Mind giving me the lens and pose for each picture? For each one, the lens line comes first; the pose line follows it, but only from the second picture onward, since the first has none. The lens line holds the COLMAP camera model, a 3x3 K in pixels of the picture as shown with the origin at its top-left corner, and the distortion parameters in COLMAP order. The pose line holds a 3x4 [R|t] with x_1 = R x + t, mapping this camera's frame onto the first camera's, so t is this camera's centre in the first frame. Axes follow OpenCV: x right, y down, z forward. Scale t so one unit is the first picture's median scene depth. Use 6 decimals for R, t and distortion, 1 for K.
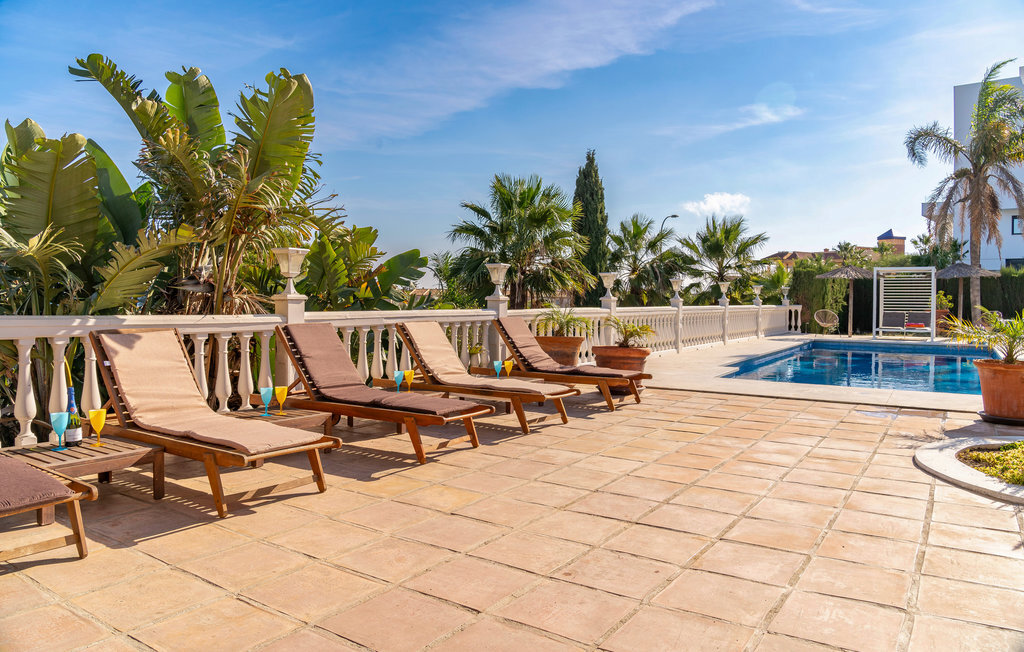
lens RADIAL K [[709.8, 0, 512.0], [0, 709.8, 326.0], [0, 0, 1]] dist [-0.002035, -0.000322]
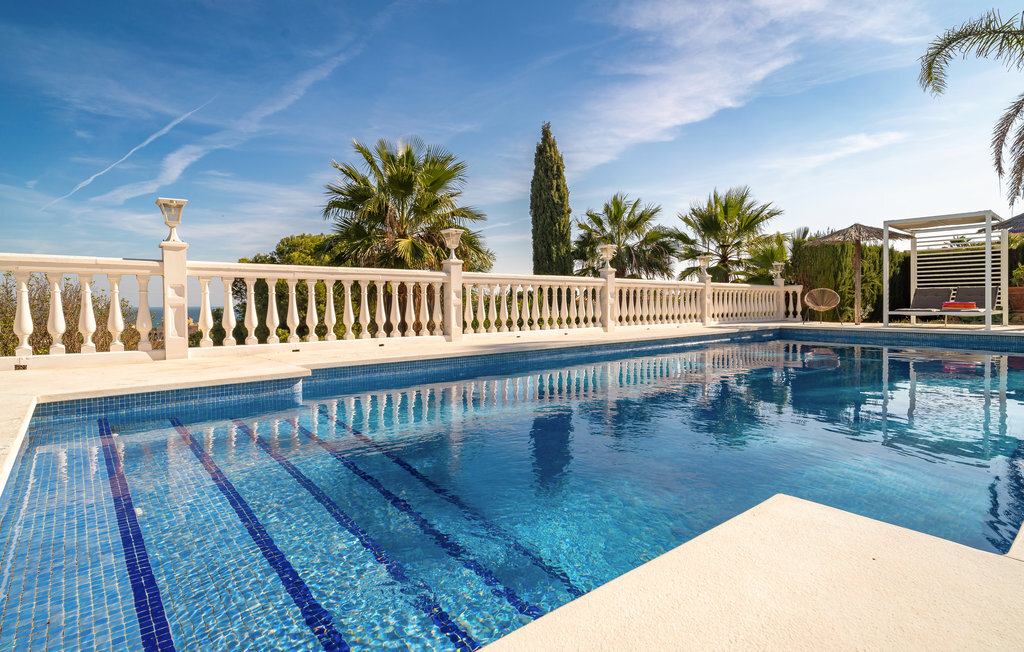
lens RADIAL K [[514.8, 0, 511.6], [0, 514.8, 308.8], [0, 0, 1]] dist [-0.001147, -0.000187]
pose [[0.970914, -0.018496, -0.238713, 0.221330], [0.013471, 0.999652, -0.022664, 0.005125], [0.239050, 0.018789, 0.970826, 0.353908]]
